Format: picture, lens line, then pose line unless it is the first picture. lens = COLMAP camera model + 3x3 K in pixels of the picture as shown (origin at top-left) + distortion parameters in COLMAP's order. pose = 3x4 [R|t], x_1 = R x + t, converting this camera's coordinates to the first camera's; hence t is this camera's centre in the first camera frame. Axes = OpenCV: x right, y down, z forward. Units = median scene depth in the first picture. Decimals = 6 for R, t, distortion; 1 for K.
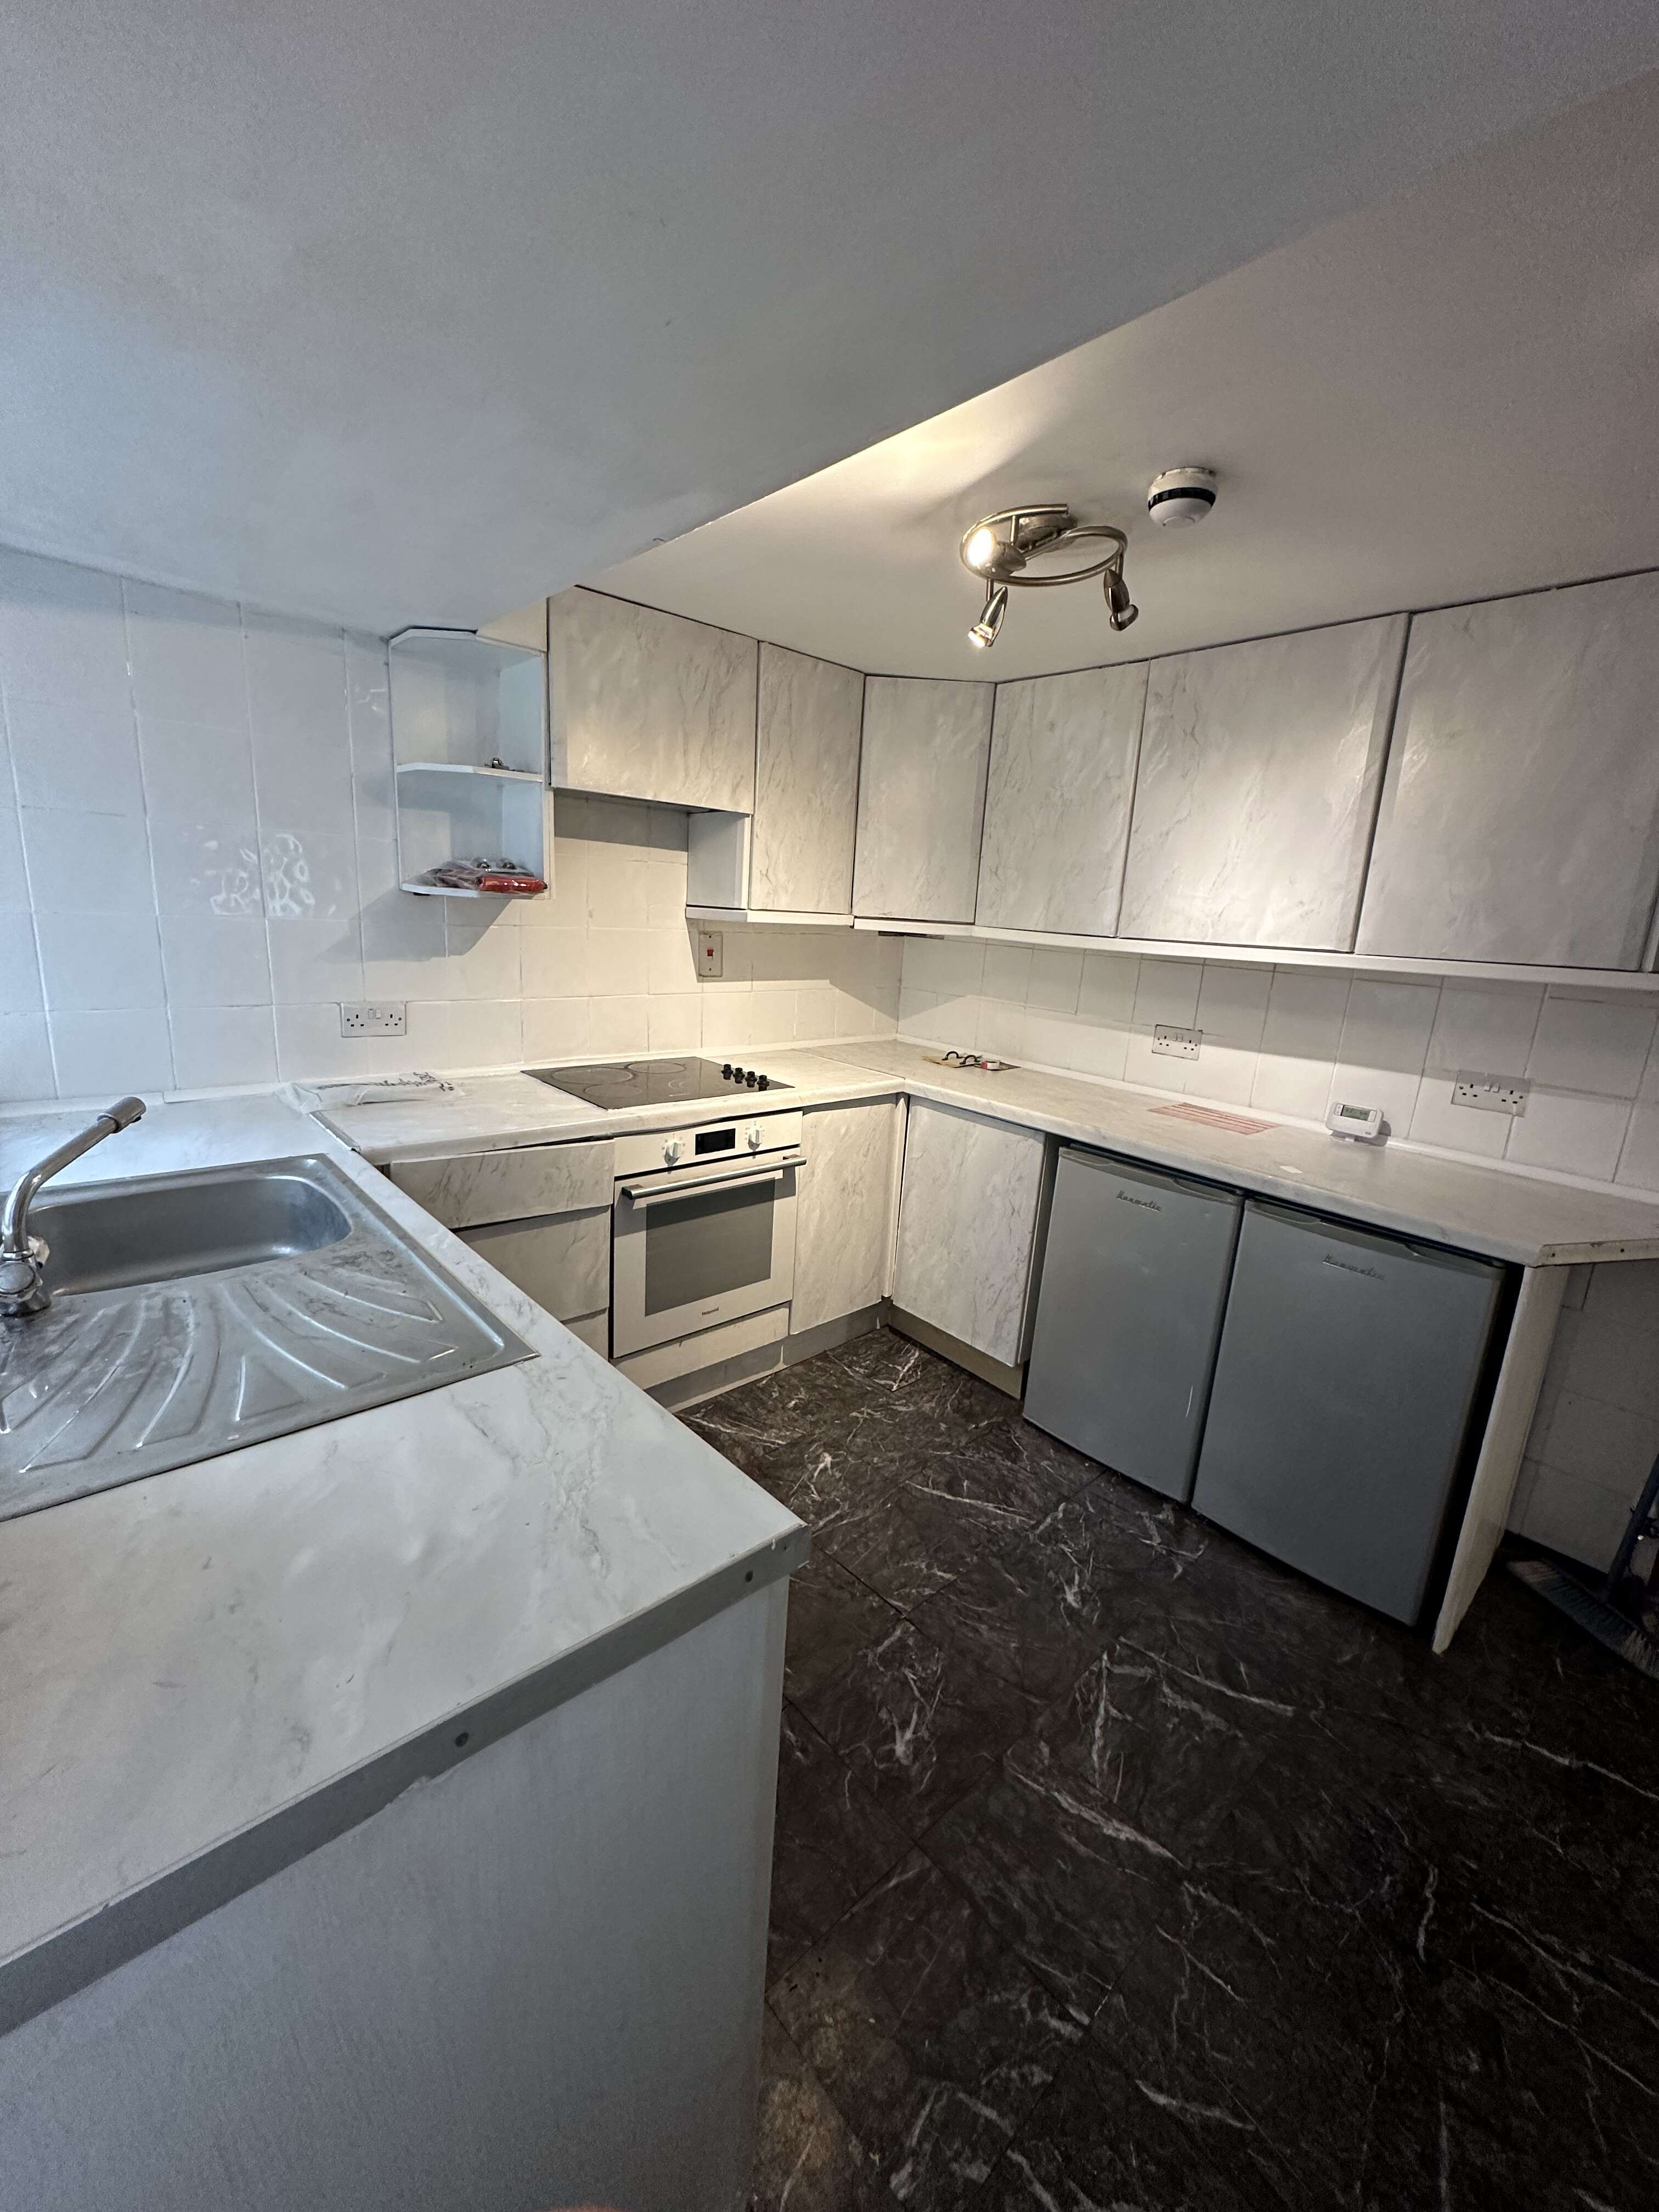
lens RADIAL K [[877.7, 0, 831.6], [0, 877.7, 1105.5], [0, 0, 1]] dist [-0.003274, 0.000722]
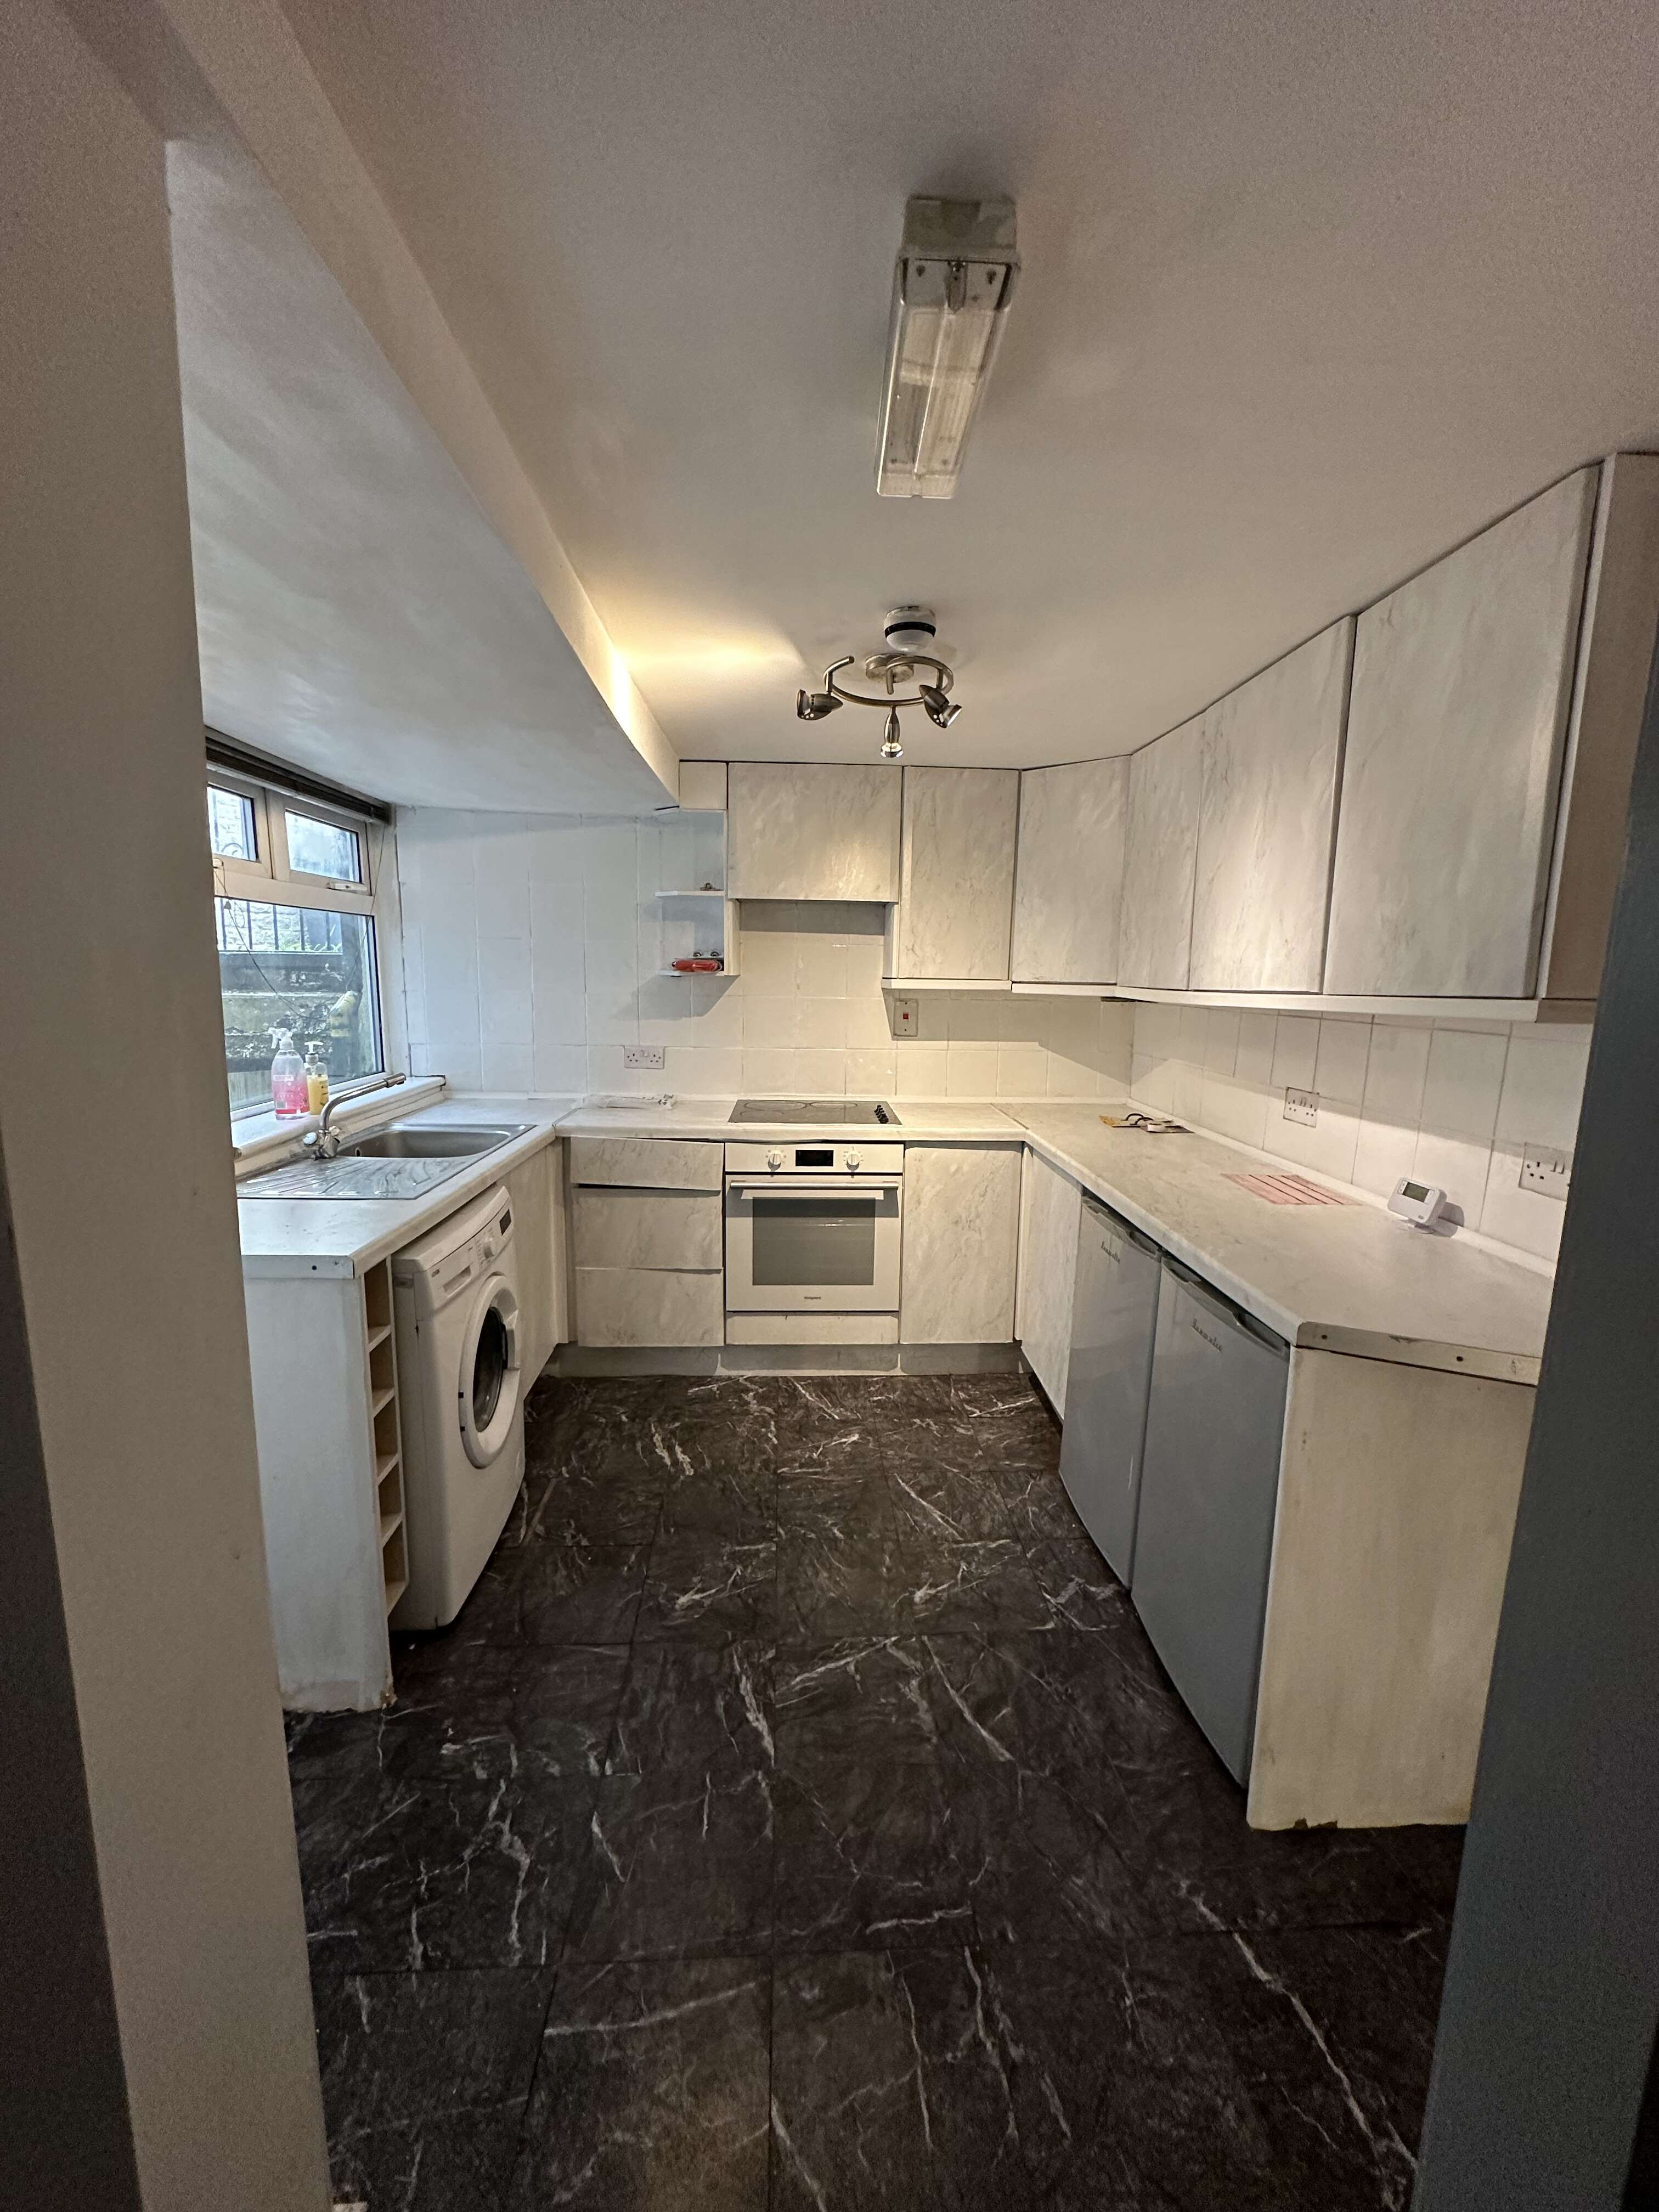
lens RADIAL K [[877.7, 0, 829.7], [0, 877.7, 1105.4], [0, 0, 1]] dist [-0.003274, 0.000722]
pose [[0.770100, 0.050167, -0.635947, 0.846735], [-0.115629, 0.991367, -0.061816, 0.050869], [0.627356, 0.121138, 0.769253, 0.038305]]
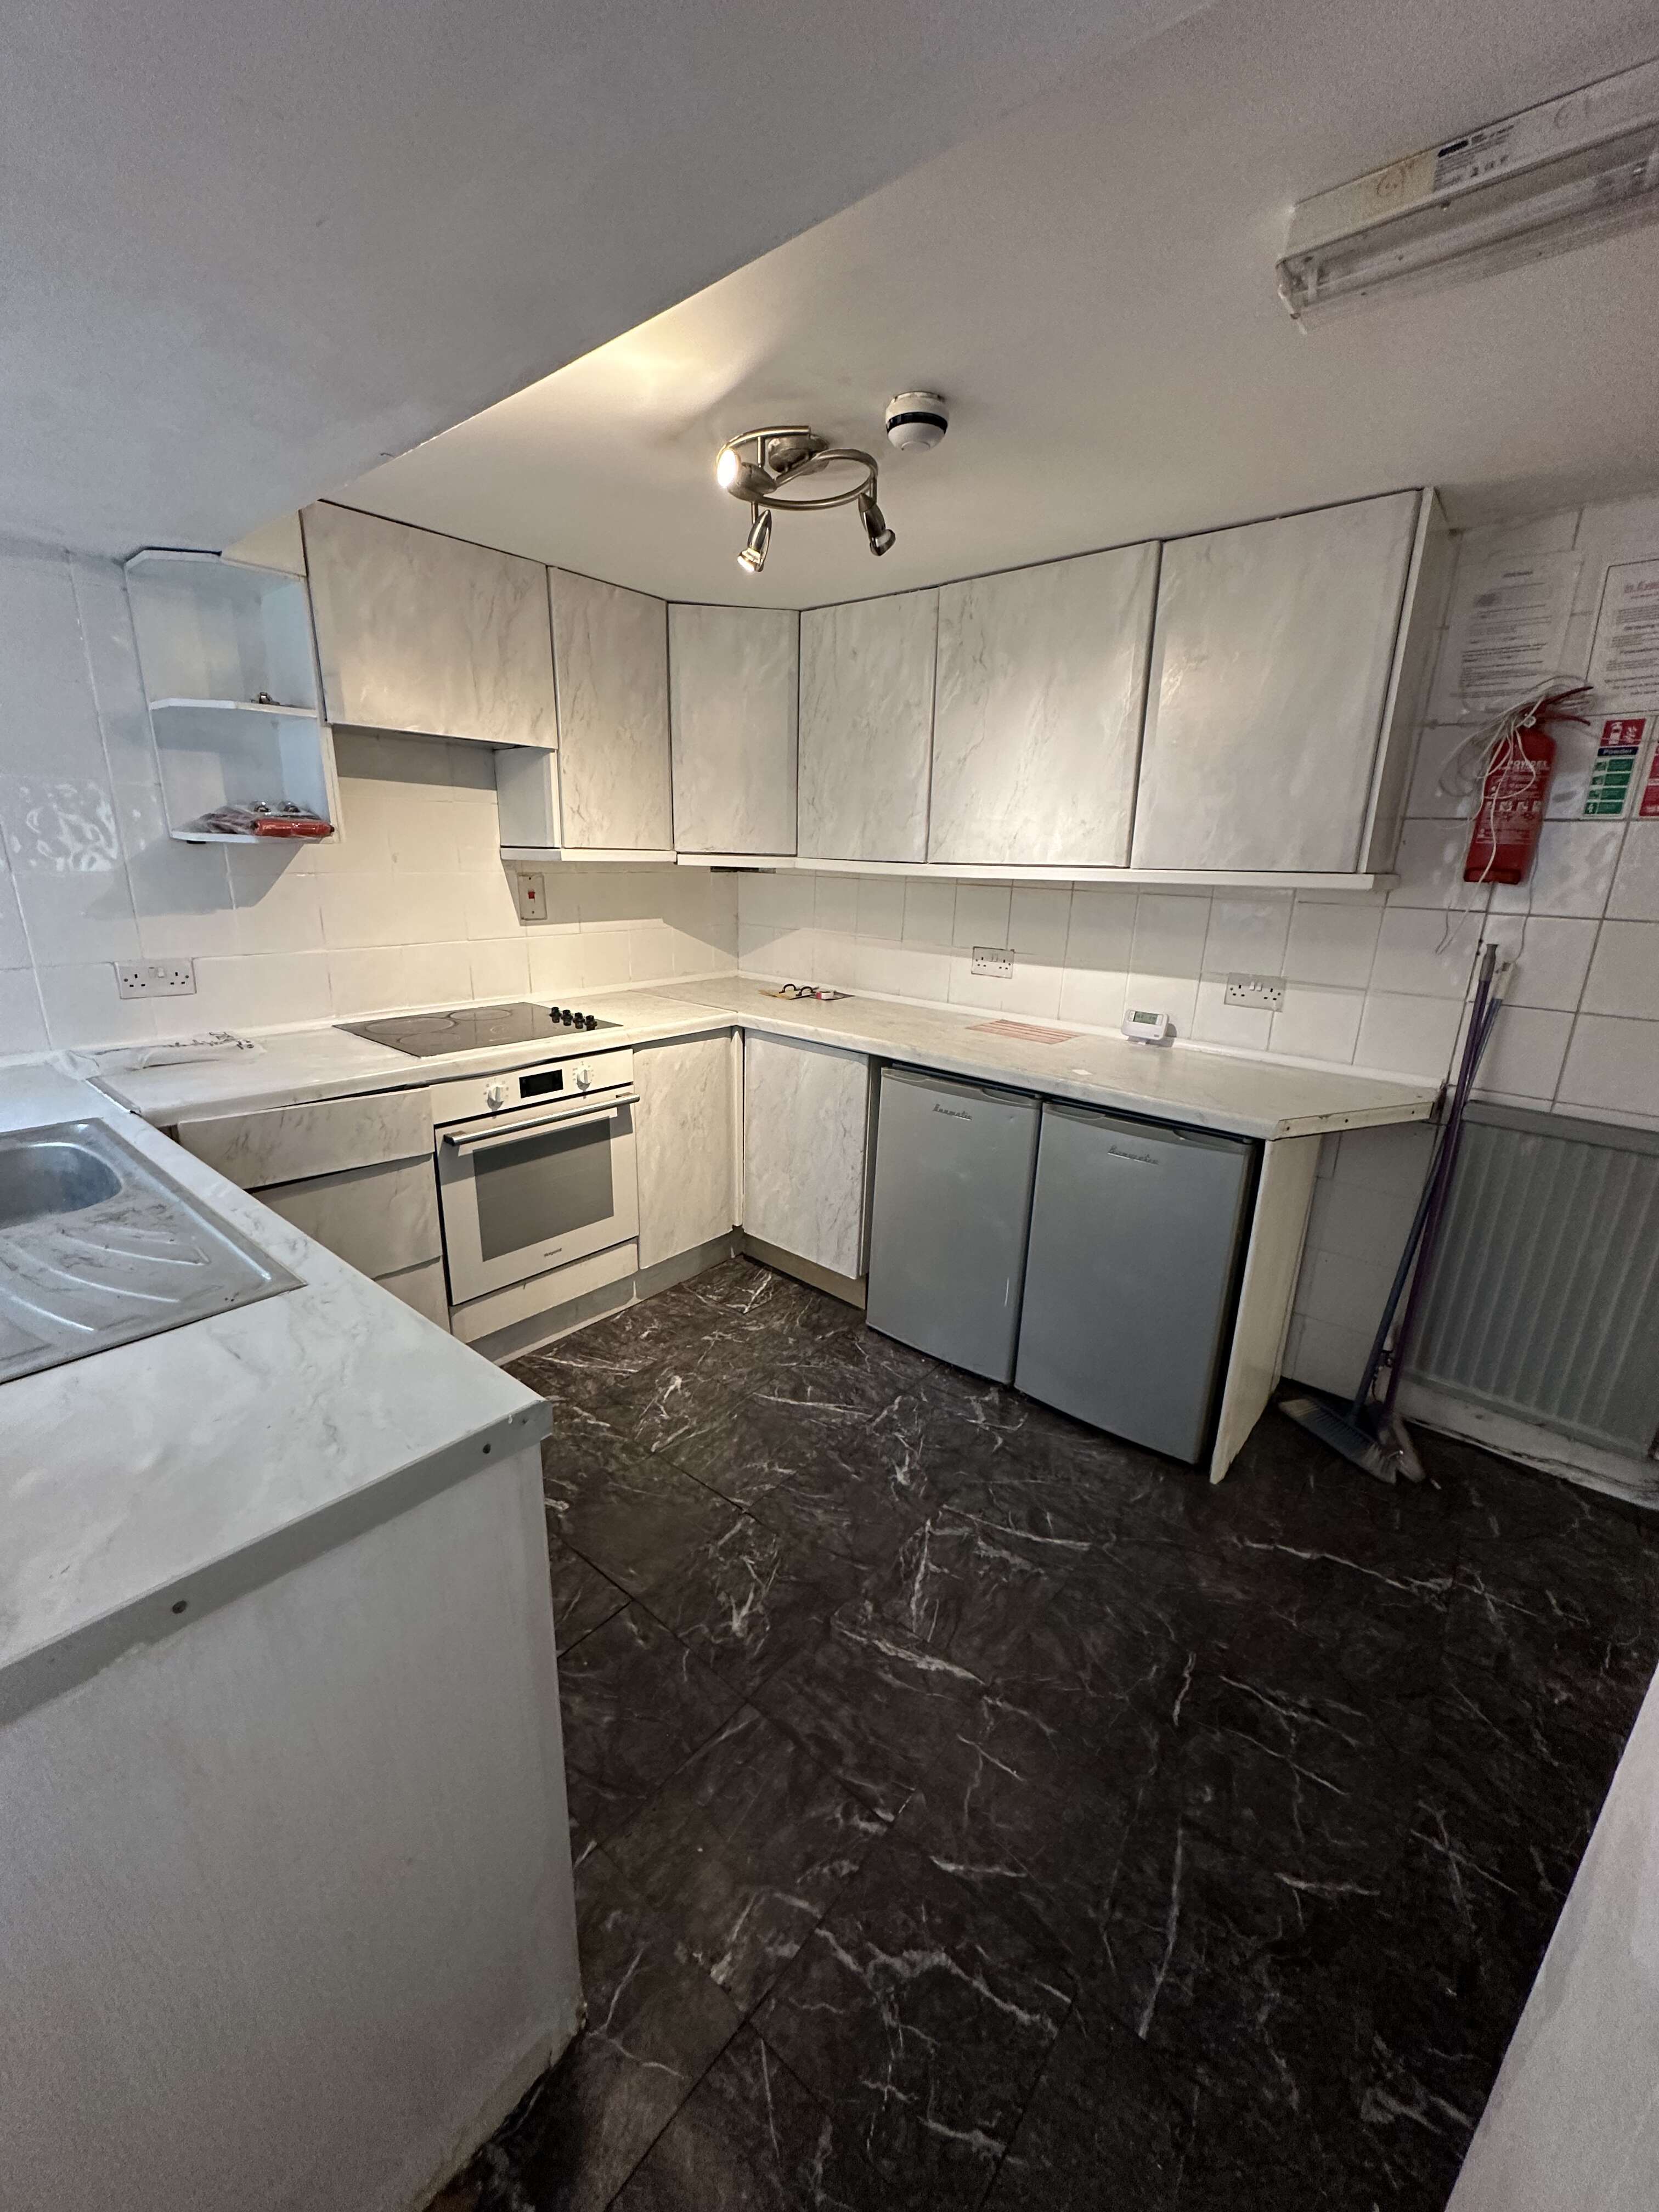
lens RADIAL K [[877.7, 0, 831.4], [0, 877.7, 1106.0], [0, 0, 1]] dist [-0.003274, 0.000722]
pose [[0.989995, -0.069884, 0.122579, 0.087082], [0.062114, 0.995877, 0.066106, 0.025739], [-0.126693, -0.057831, 0.990255, -0.042337]]
